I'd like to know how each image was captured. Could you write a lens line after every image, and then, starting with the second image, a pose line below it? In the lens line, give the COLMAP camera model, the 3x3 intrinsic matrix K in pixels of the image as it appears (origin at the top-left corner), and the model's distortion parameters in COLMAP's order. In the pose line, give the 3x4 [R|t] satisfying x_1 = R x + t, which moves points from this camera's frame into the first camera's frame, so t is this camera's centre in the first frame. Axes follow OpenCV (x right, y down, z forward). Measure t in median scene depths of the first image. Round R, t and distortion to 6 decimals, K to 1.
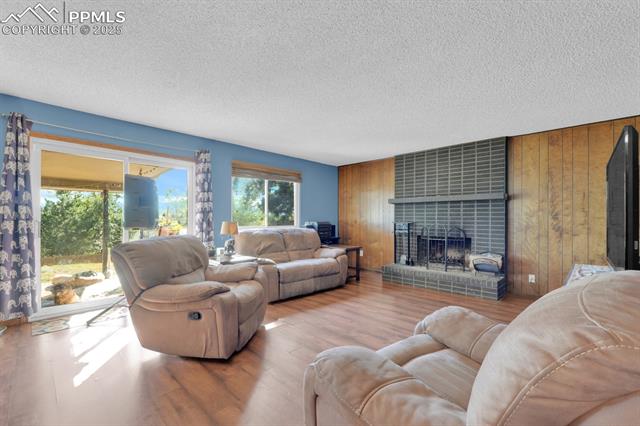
lens RADIAL K [[279.1, 0, 314.3], [0, 279.1, 215.0], [0, 0, 1]] dist [-0.002532, -0.000324]
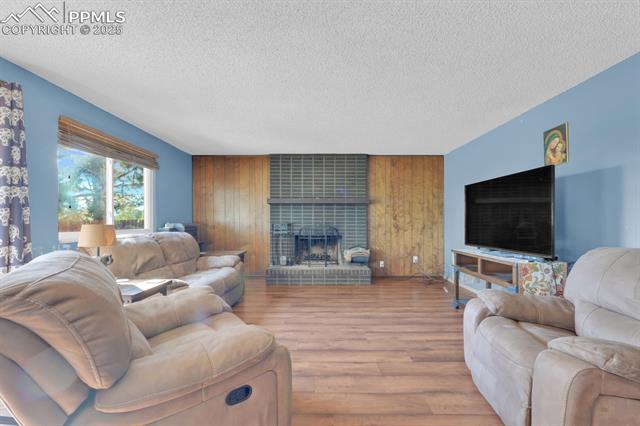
lens RADIAL K [[279.1, 0, 317.1], [0, 279.1, 218.5], [0, 0, 1]] dist [-0.002532, -0.000324]
pose [[0.709931, 0.002223, 0.704268, -0.330574], [-0.008759, 0.999946, 0.005673, 0.004025], [-0.704217, -0.010196, 0.709912, 0.236752]]
